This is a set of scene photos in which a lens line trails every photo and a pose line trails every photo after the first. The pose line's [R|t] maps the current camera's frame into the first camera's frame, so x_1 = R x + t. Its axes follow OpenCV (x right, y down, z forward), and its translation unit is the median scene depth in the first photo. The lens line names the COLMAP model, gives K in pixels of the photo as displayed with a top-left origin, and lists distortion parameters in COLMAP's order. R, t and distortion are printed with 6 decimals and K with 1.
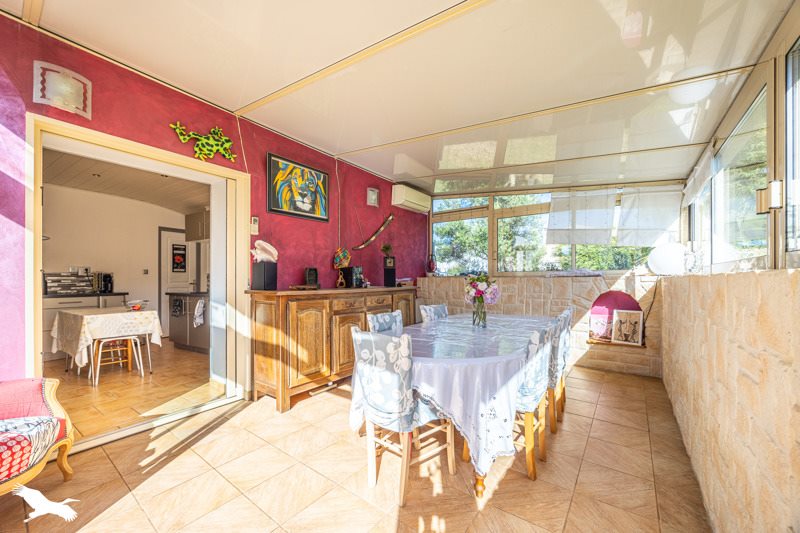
lens RADIAL K [[315.7, 0, 400.0], [0, 315.7, 276.0], [0, 0, 1]] dist [-0.000445, -0.000007]
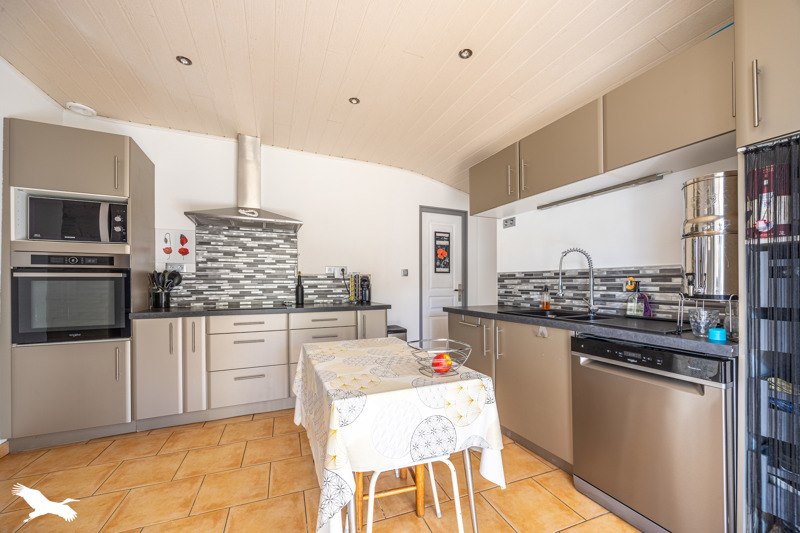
lens RADIAL K [[315.7, 0, 400.0], [0, 315.7, 276.0], [0, 0, 1]] dist [-0.000445, -0.000007]
pose [[0.820849, -0.013917, -0.570975, -0.490436], [0.008004, 0.999885, -0.012863, 0.003065], [0.571089, 0.005989, 0.820867, 0.498467]]
